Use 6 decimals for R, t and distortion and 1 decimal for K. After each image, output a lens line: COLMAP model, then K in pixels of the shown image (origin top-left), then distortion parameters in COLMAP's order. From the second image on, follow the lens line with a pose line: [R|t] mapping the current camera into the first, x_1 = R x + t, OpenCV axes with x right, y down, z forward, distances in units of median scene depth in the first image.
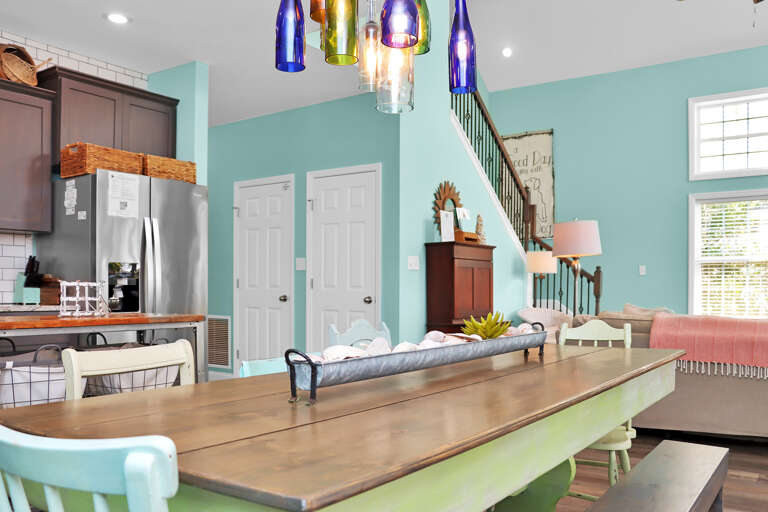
lens RADIAL K [[662.3, 0, 382.6], [0, 662.3, 308.9], [0, 0, 1]] dist [-0.111475, 0.083112]
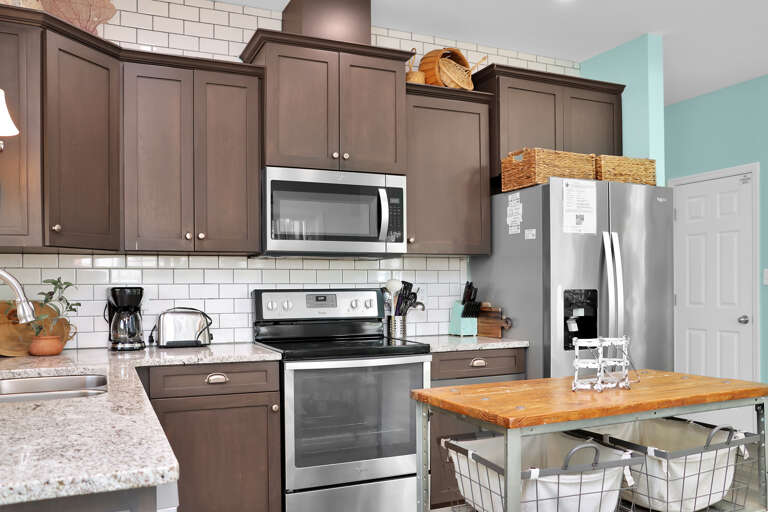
lens RADIAL K [[662.3, 0, 382.6], [0, 662.3, 308.9], [0, 0, 1]] dist [-0.111475, 0.083112]
pose [[0.859134, -0.005657, -0.511719, -0.185935], [0.005993, 0.999982, -0.000992, -0.046078], [0.511715, -0.002214, 0.859153, 0.161990]]
